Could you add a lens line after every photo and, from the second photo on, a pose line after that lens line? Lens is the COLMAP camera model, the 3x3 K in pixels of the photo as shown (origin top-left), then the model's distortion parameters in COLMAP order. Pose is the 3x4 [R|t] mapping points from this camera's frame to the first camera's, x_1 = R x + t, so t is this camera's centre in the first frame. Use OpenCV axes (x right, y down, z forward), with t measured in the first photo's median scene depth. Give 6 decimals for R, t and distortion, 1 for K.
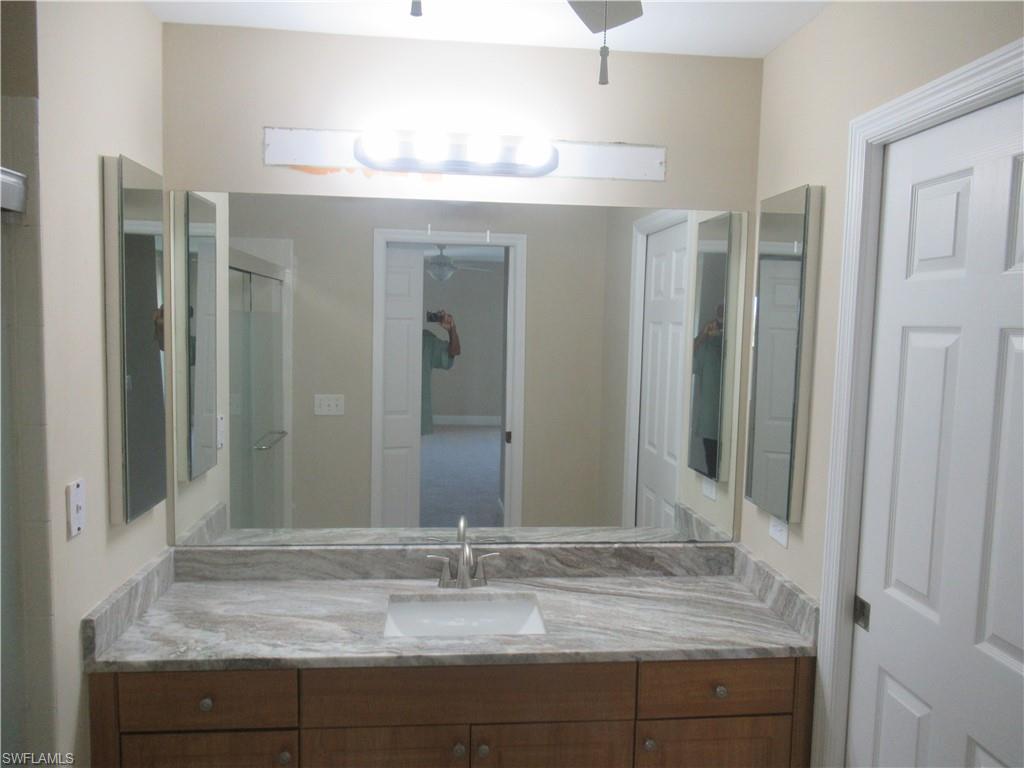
lens RADIAL K [[771.2, 0, 512.0], [0, 771.2, 384.0], [0, 0, 1]] dist [-0.004129, 0.010323]
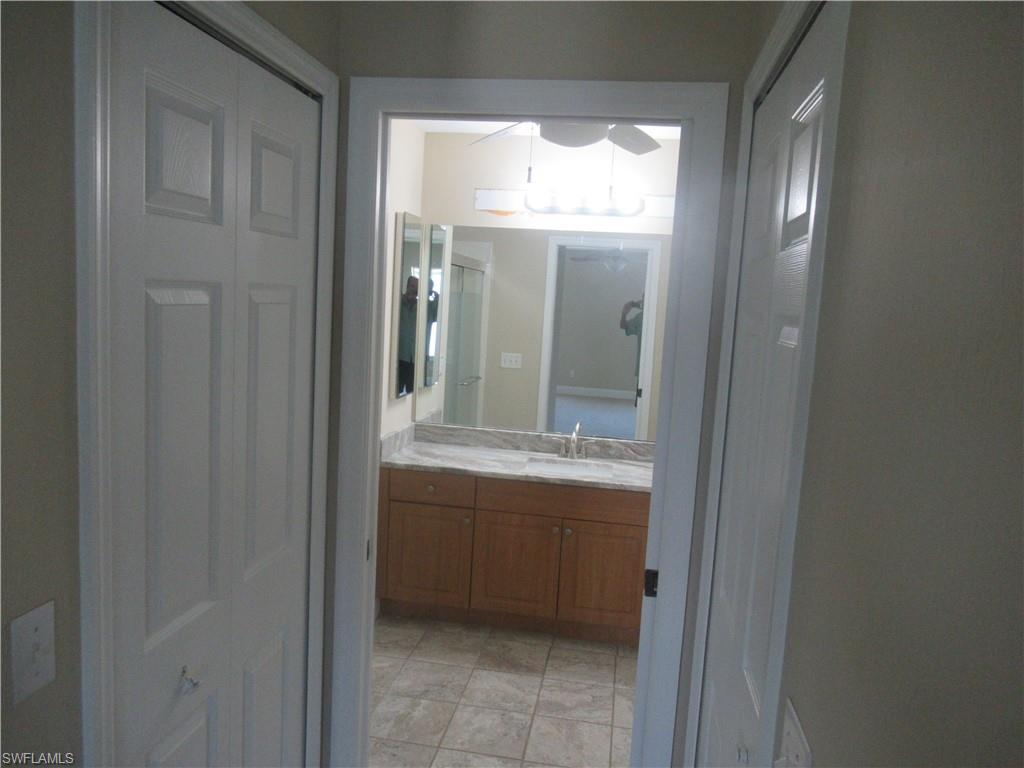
lens RADIAL K [[771.2, 0, 512.0], [0, 771.2, 384.0], [0, 0, 1]] dist [-0.004129, 0.010323]
pose [[0.966020, 0.061408, -0.251068, 0.244666], [-0.057176, 0.998073, 0.024123, 0.071755], [0.252066, -0.008949, 0.967669, -0.736862]]
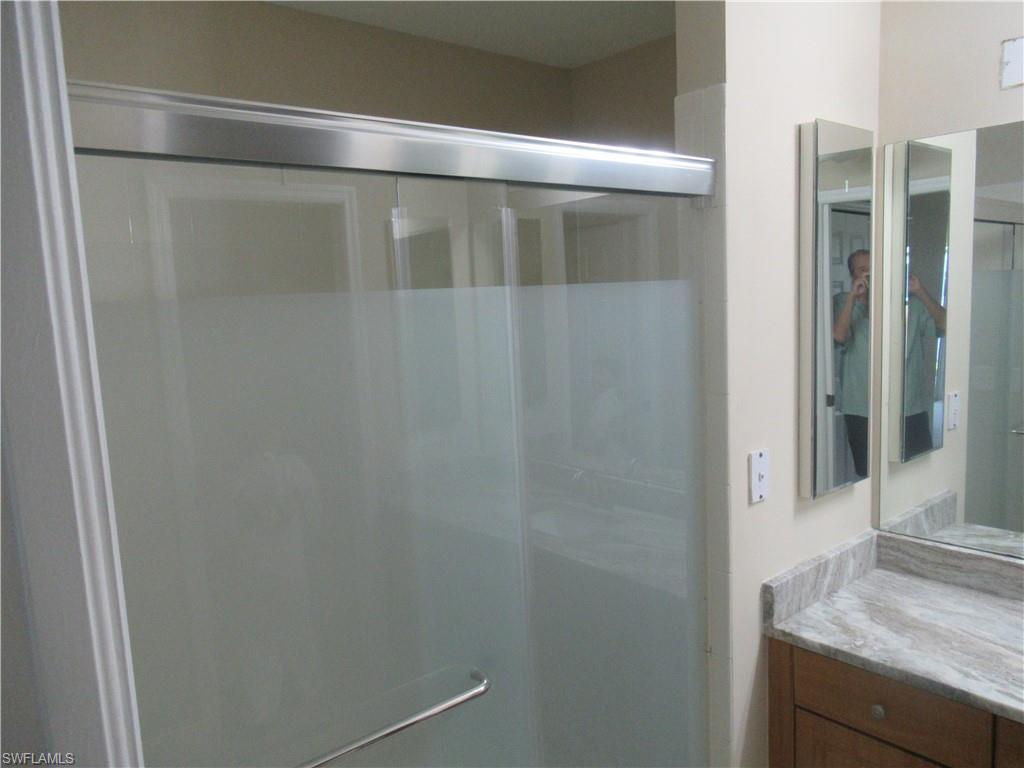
lens RADIAL K [[771.2, 0, 512.0], [0, 771.2, 384.0], [0, 0, 1]] dist [-0.004129, 0.010323]
pose [[0.575218, 0.051370, -0.816385, 0.065719], [-0.014631, 0.998513, 0.052522, -0.009621], [0.817869, -0.018267, 0.575114, 0.110363]]
